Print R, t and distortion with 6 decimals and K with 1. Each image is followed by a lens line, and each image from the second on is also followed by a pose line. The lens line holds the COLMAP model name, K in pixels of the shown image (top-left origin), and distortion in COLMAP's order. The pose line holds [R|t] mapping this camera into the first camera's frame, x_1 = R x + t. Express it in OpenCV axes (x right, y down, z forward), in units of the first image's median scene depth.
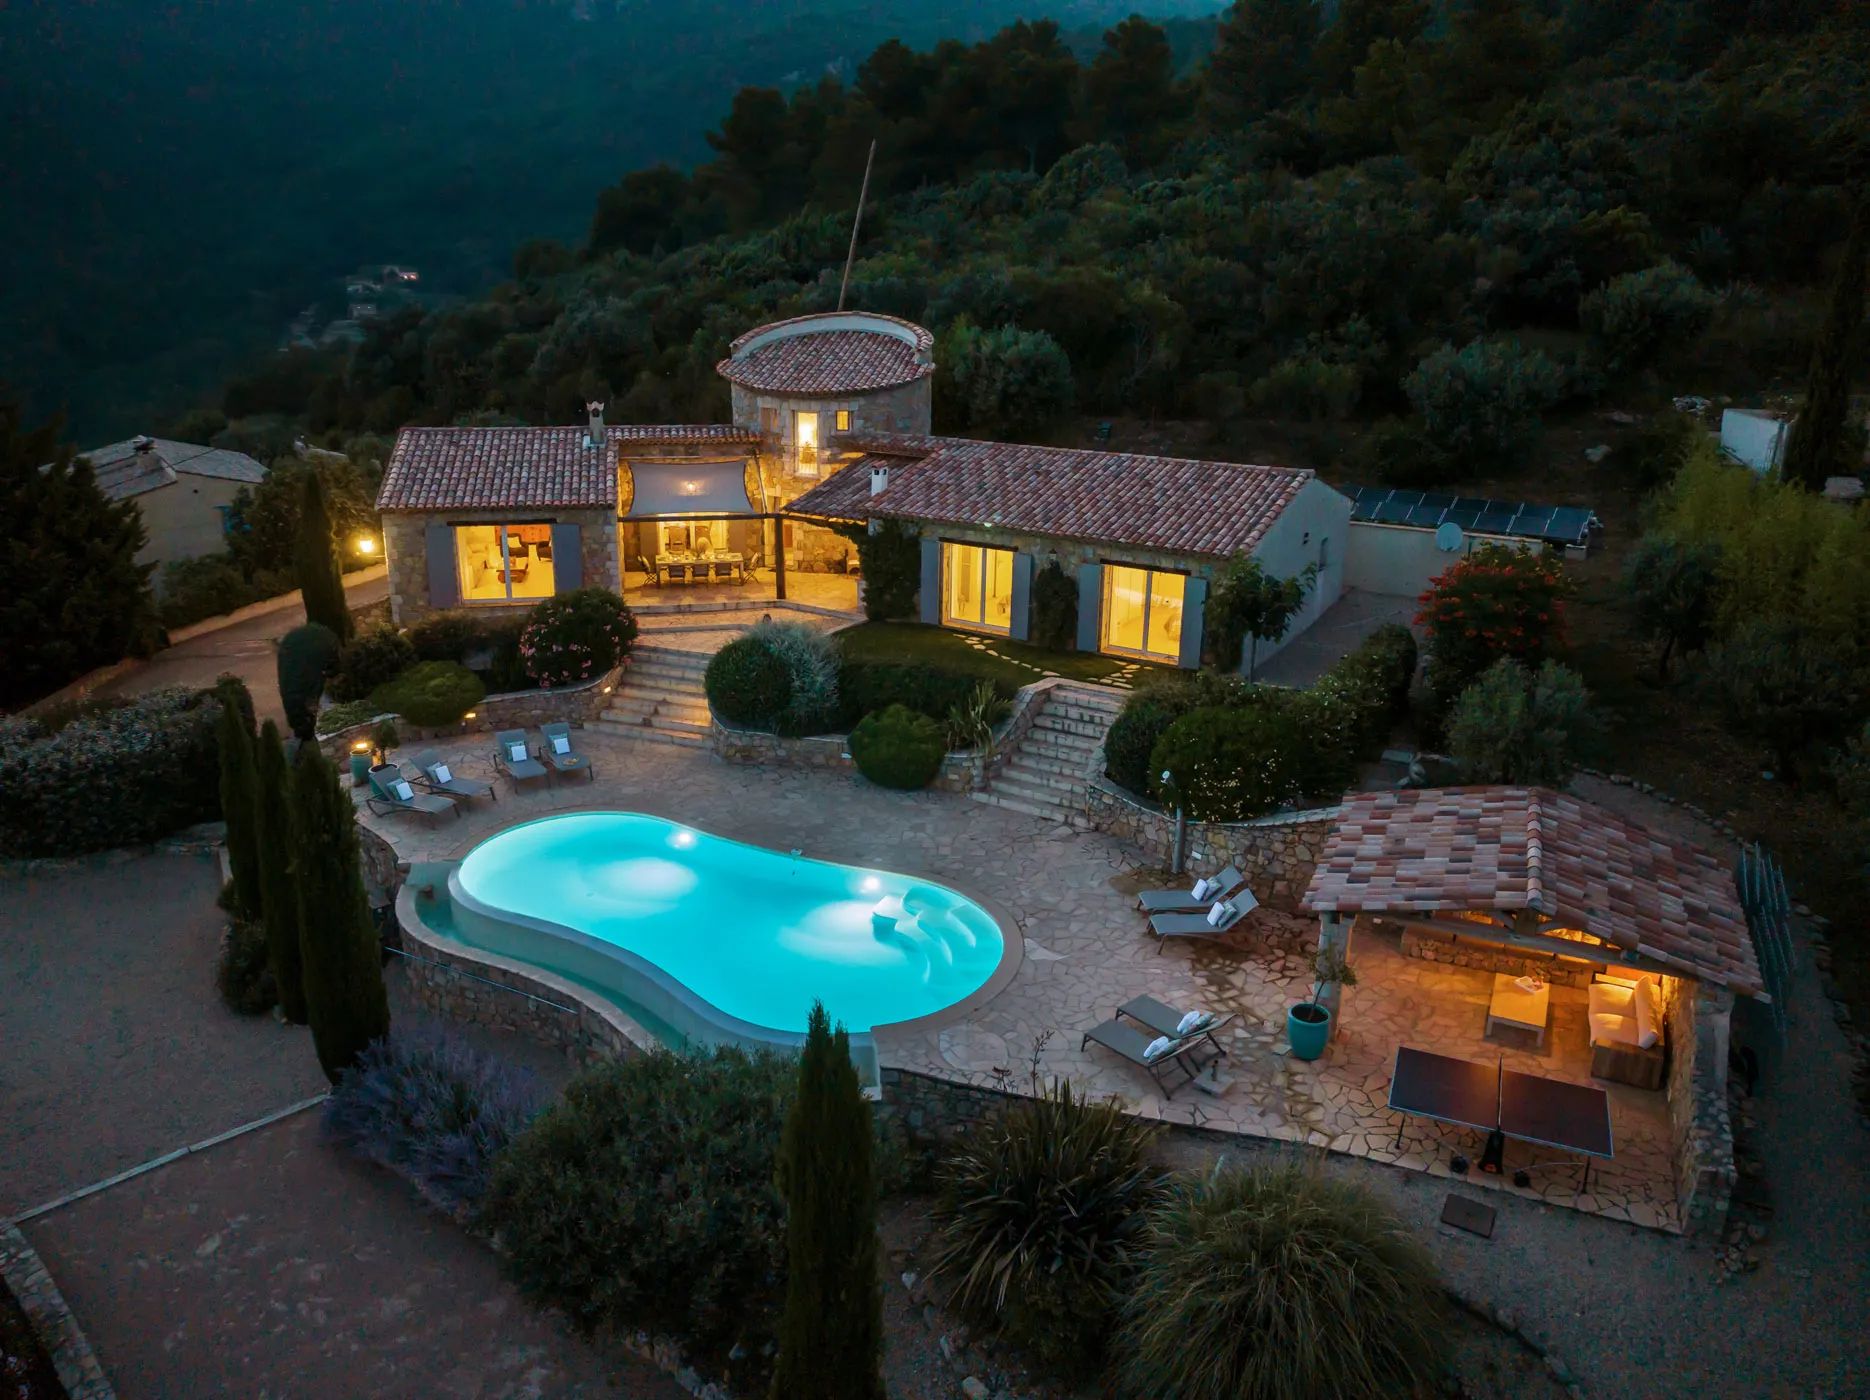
lens RADIAL K [[1278.9, 0, 935.0], [0, 1278.9, 700.0], [0, 0, 1]] dist [0.001720, 0.000058]
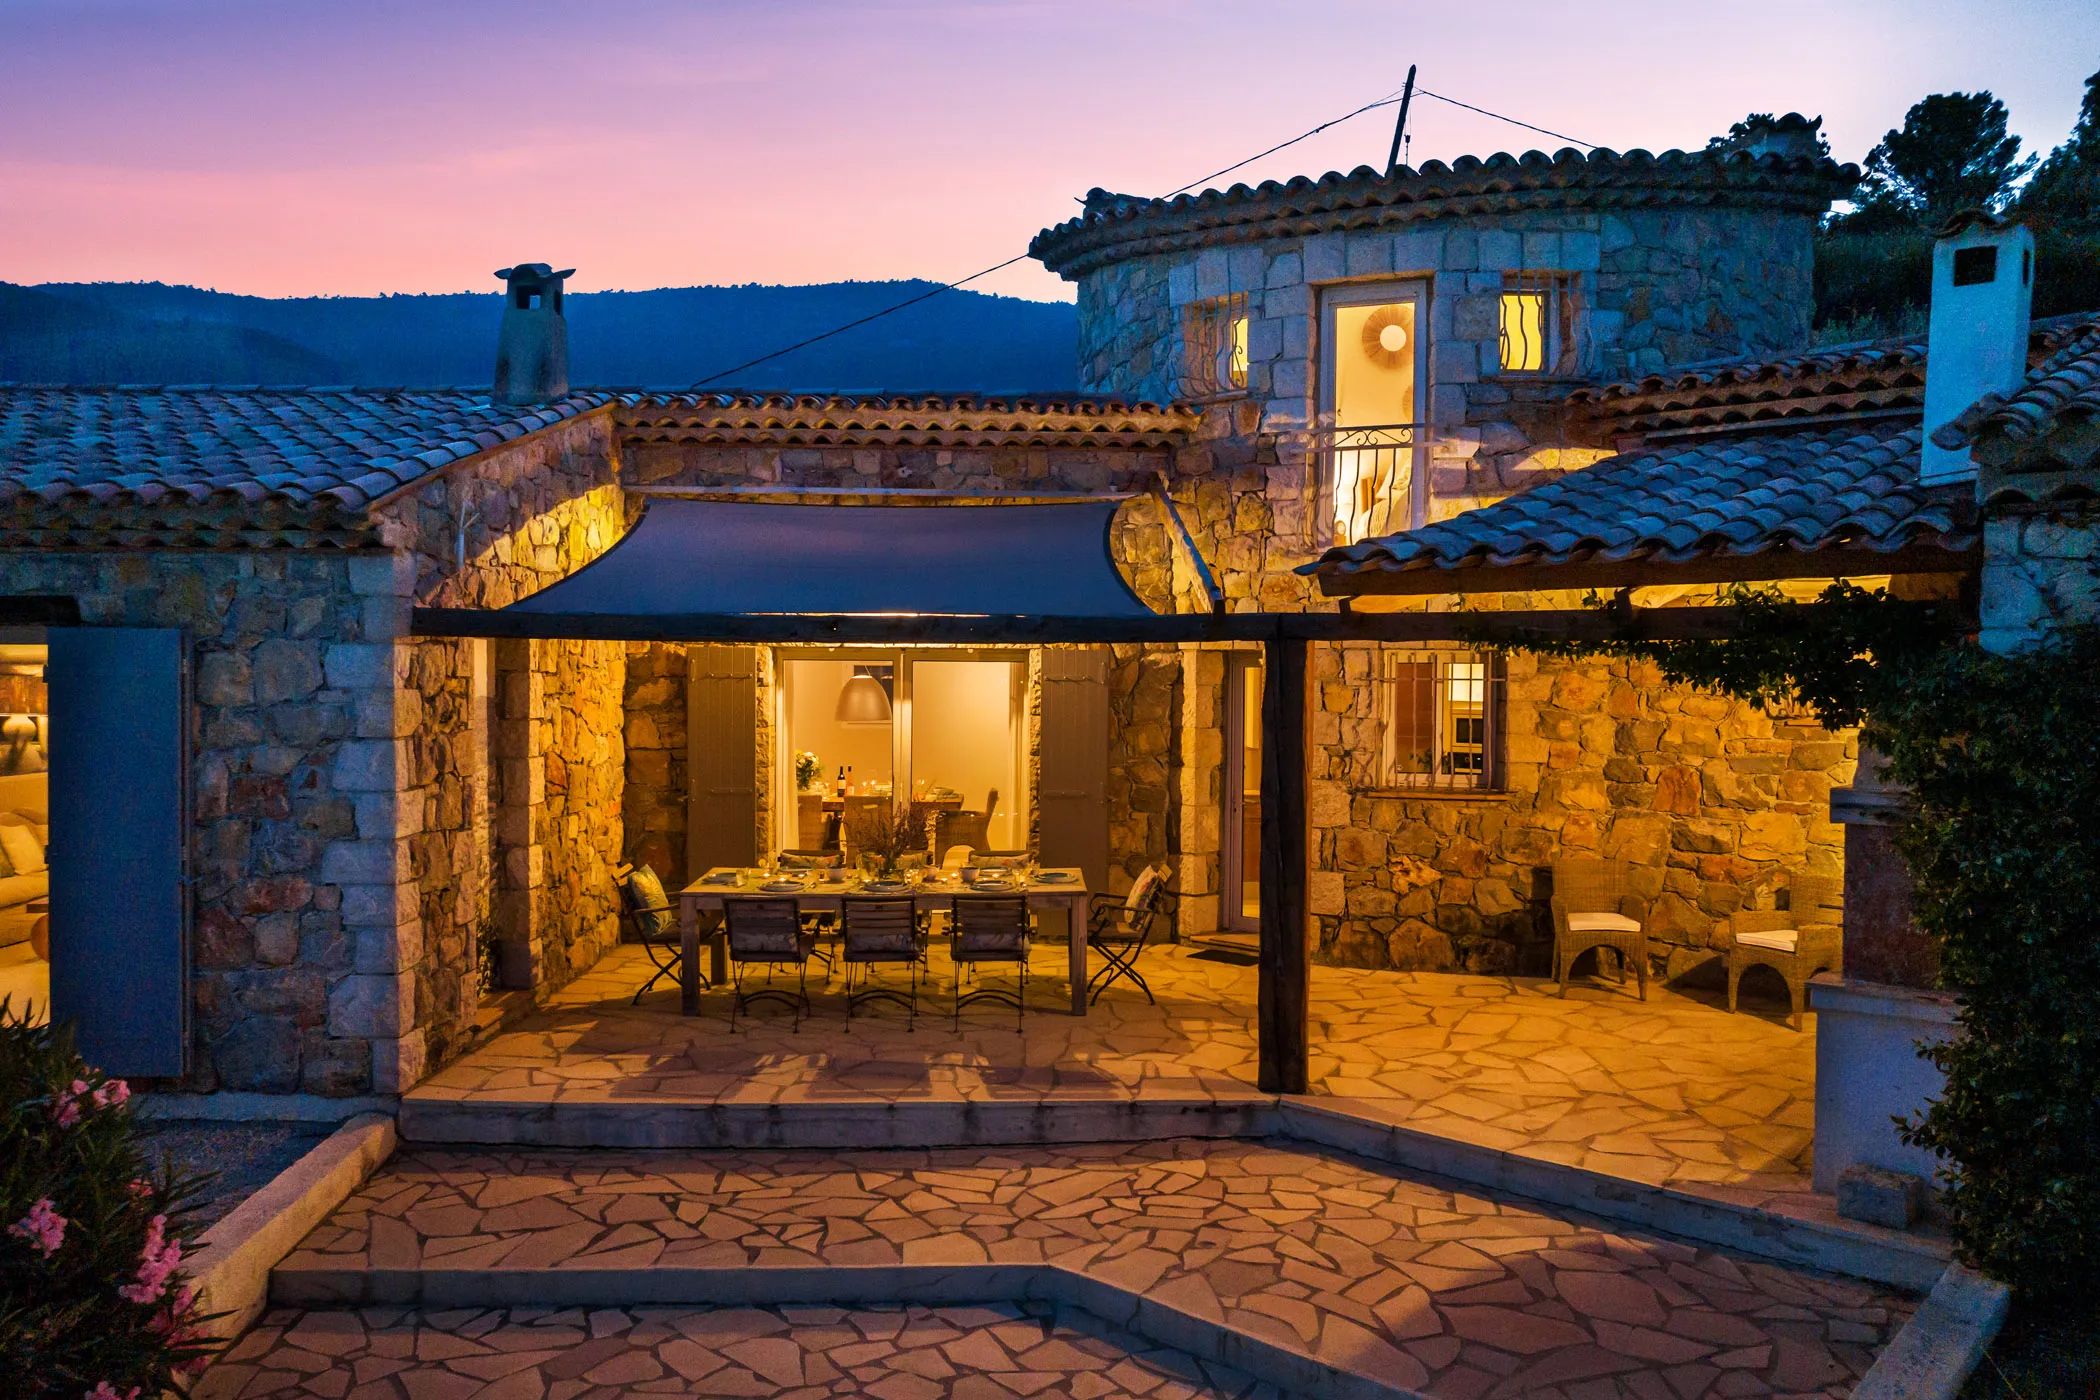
lens RADIAL K [[1469.6, 0, 1050.0], [0, 1469.6, 700.0], [0, 0, 1]] dist [0.002685, 0.002795]
pose [[0.981411, -0.008967, -0.191711, -0.108901], [-0.050968, 0.950861, -0.305396, -0.064725], [0.185029, 0.309490, 0.932727, 0.761431]]
